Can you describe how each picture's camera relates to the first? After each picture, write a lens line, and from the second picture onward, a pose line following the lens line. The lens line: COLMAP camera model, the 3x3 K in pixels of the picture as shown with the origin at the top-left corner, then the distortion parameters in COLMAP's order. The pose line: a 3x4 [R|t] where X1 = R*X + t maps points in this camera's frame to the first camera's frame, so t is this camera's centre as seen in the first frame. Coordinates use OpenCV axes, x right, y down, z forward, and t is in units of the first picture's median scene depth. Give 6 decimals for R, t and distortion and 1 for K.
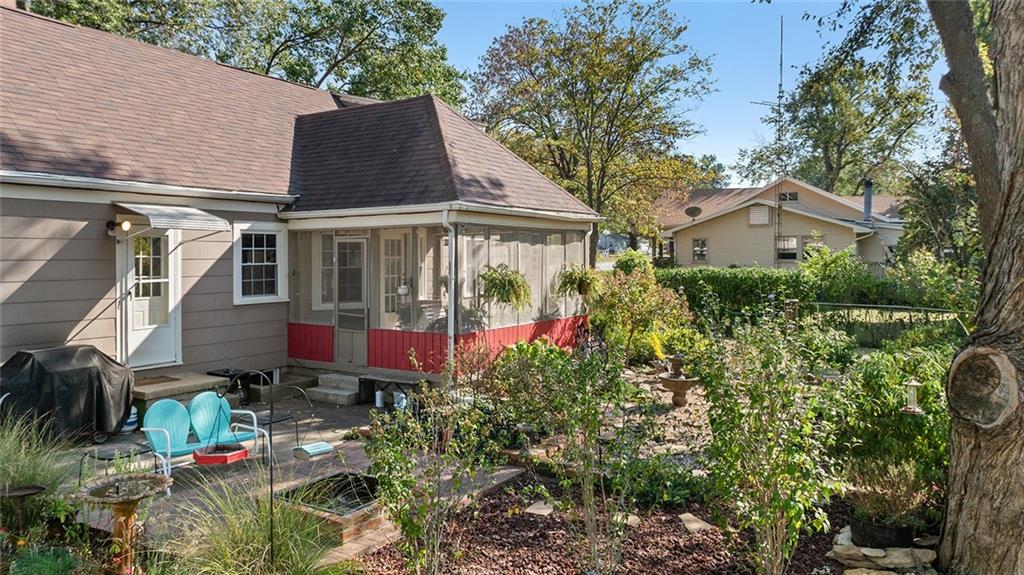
lens RADIAL K [[725.6, 0, 535.9], [0, 725.6, 257.2], [0, 0, 1]] dist [-0.040648, 0.042210]
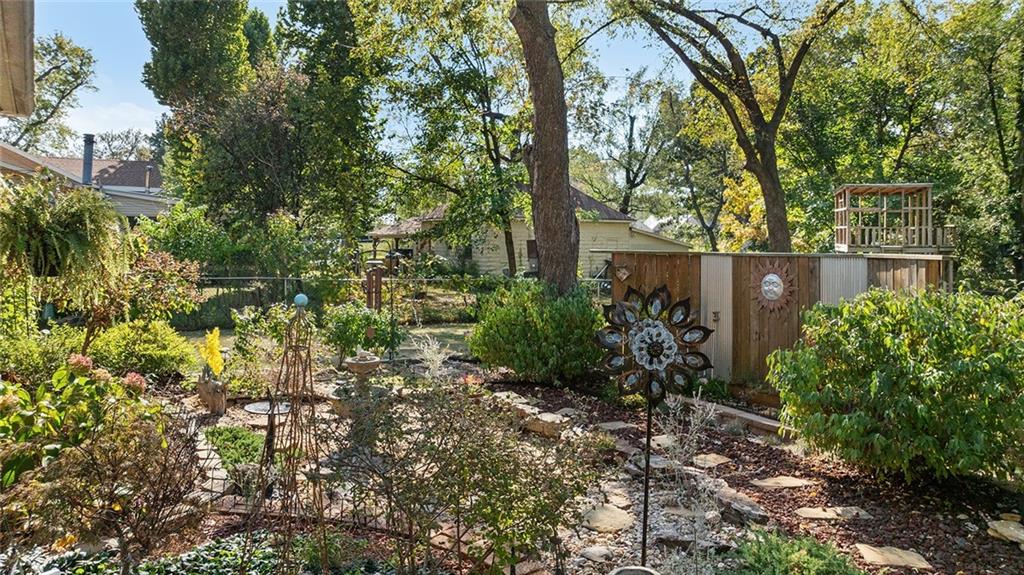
lens RADIAL K [[725.6, 0, 504.7], [0, 725.6, 243.9], [0, 0, 1]] dist [-0.040648, 0.042210]
pose [[0.432073, 0.002870, 0.901834, -0.250383], [-0.006905, 0.999976, 0.000126, 0.042316], [-0.901812, -0.006281, 0.432082, 0.598964]]
